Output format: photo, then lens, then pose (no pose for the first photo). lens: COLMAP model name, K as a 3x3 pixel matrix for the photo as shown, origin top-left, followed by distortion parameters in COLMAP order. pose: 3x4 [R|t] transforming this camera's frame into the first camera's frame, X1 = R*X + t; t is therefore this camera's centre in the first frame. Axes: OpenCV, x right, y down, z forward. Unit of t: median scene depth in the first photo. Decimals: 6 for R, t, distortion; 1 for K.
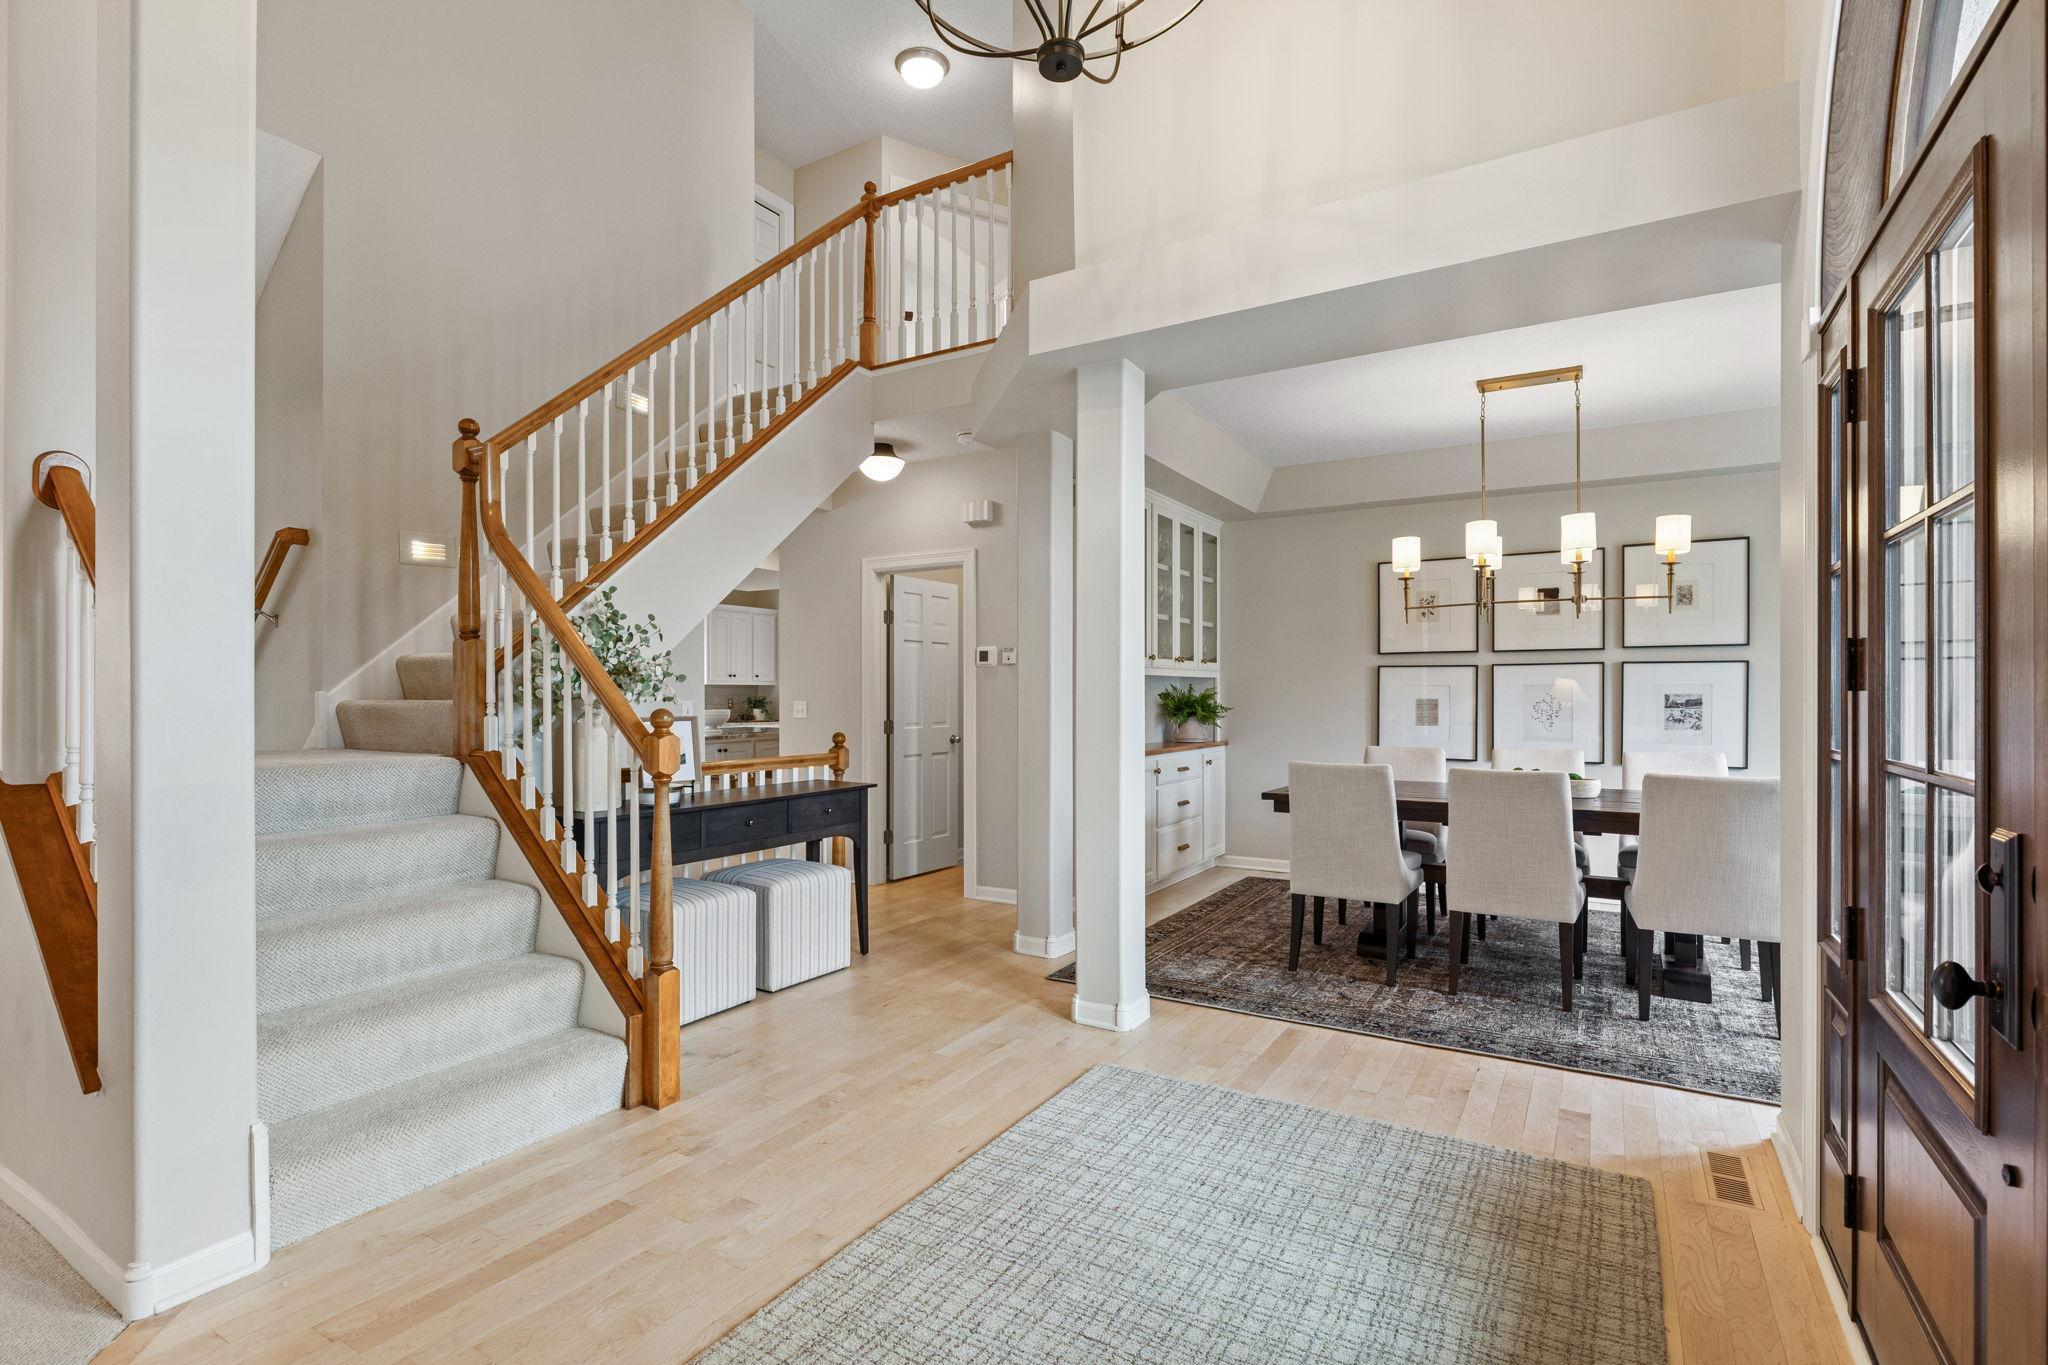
lens RADIAL K [[873.7, 0, 1019.8], [0, 873.7, 692.6], [0, 0, 1]] dist [-0.001315, -0.000023]
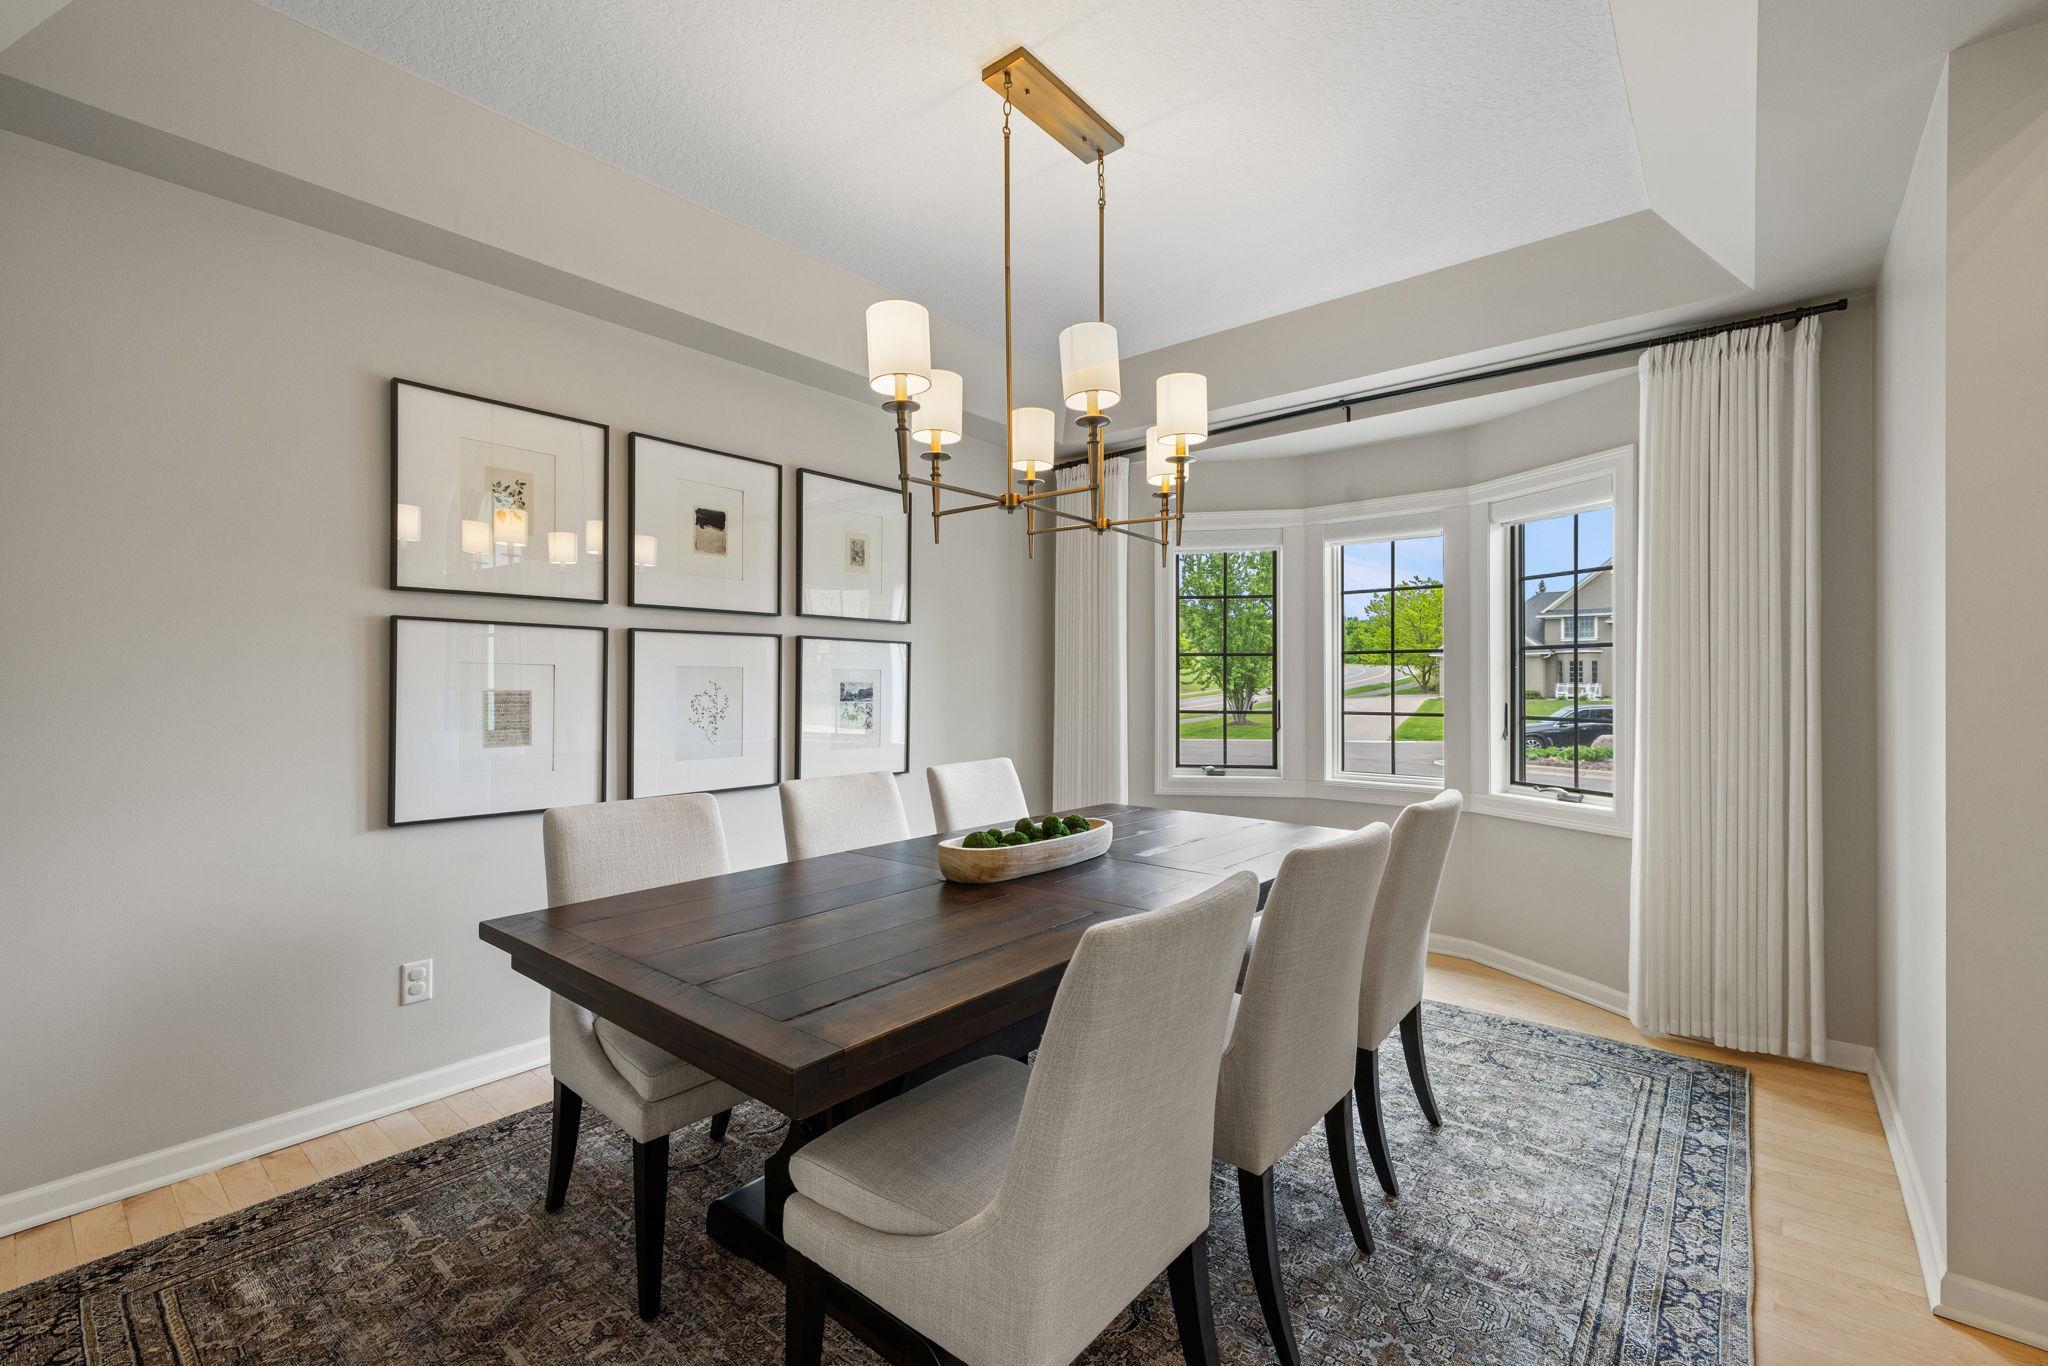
lens RADIAL K [[873.7, 0, 1021.6], [0, 873.7, 682.6], [0, 0, 1]] dist [-0.001315, -0.000023]
pose [[0.130530, 0.001813, 0.991443, 0.027626], [-0.006532, 0.999978, -0.000968, 0.001567], [-0.991423, -0.006350, 0.130539, 0.747894]]
